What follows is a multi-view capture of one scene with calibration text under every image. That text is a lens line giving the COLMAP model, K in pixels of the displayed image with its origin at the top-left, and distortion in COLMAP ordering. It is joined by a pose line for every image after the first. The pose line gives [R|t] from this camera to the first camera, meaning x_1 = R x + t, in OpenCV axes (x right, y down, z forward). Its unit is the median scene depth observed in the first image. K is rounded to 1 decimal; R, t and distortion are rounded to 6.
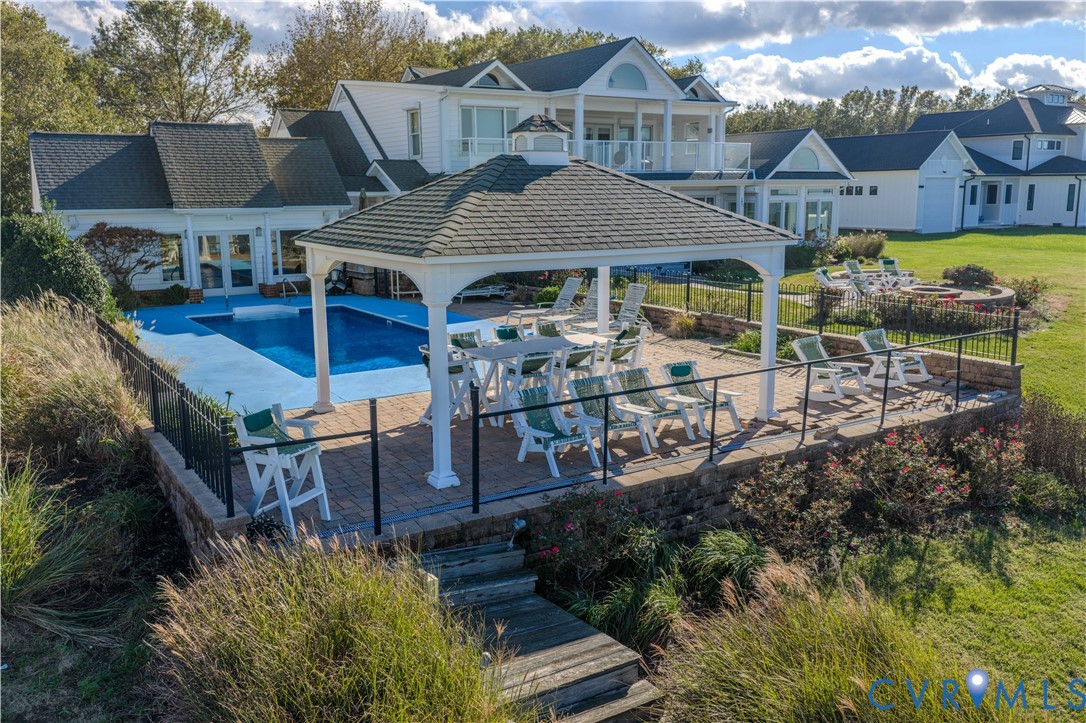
lens RADIAL K [[904.7, 0, 543.0], [0, 904.7, 361.5], [0, 0, 1]] dist [0.003338, 0.002567]
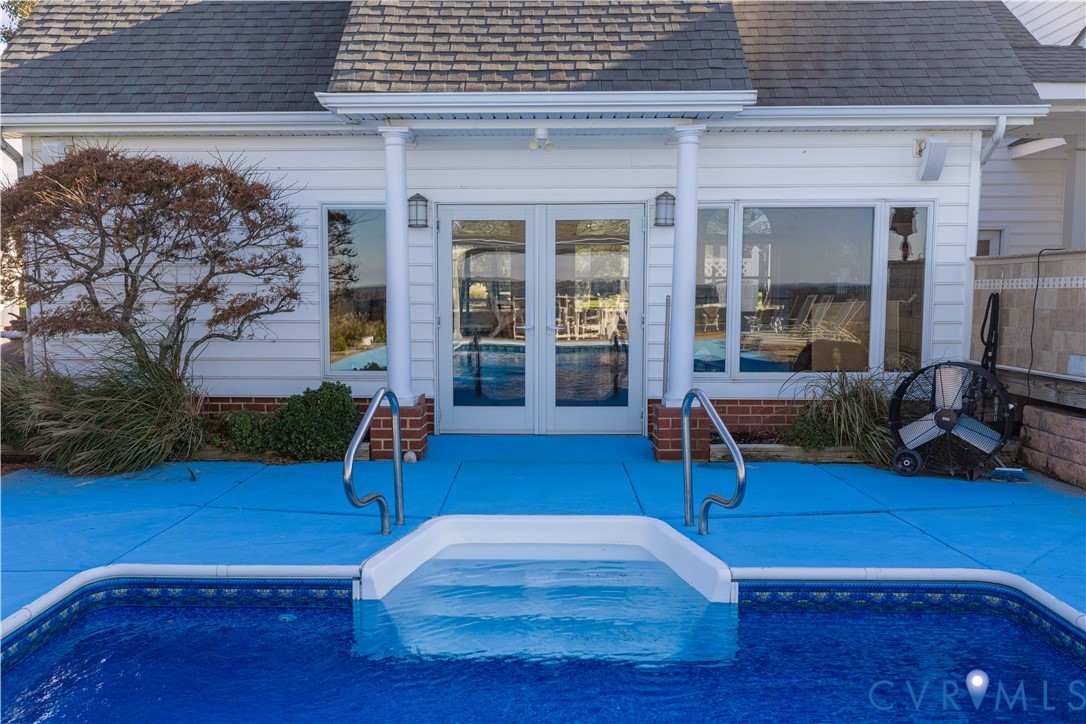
lens RADIAL K [[993.8, 0, 543.0], [0, 993.8, 362.0], [0, 0, 1]] dist [0.001859, -0.001323]
pose [[0.843483, 0.046355, -0.535152, -0.205865], [-0.107219, 0.990750, -0.083175, -0.078375], [0.526346, 0.127535, 0.840651, 0.826655]]
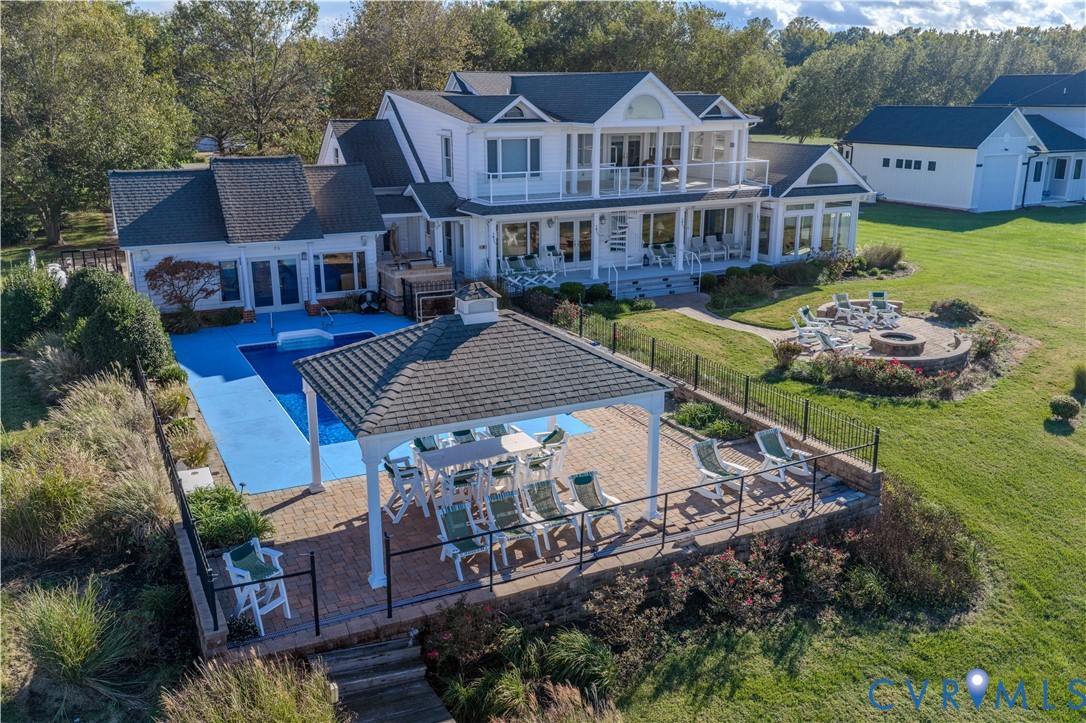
lens RADIAL K [[923.4, 0, 543.0], [0, 923.4, 361.5], [0, 0, 1]] dist [0.010469, -0.007882]
pose [[0.995169, 0.035221, -0.091638, 0.106924], [-0.026924, 0.995555, 0.090252, -0.139752], [0.094410, -0.087349, 0.991694, -0.149104]]
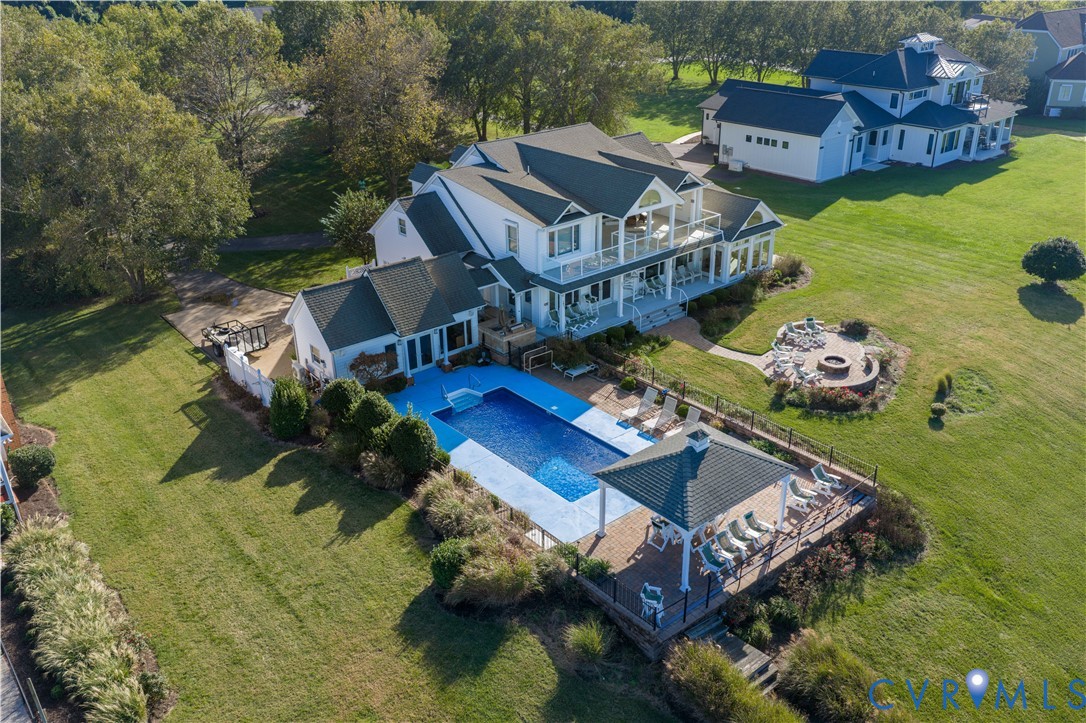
lens RADIAL K [[895.2, 0, 543.0], [0, 895.2, 361.5], [0, 0, 1]] dist [0.008550, 0.004286]
pose [[0.991686, -0.060170, 0.113746, -0.346231], [0.030722, 0.969090, 0.244786, -0.531118], [-0.124959, -0.239256, 0.962882, -0.633748]]
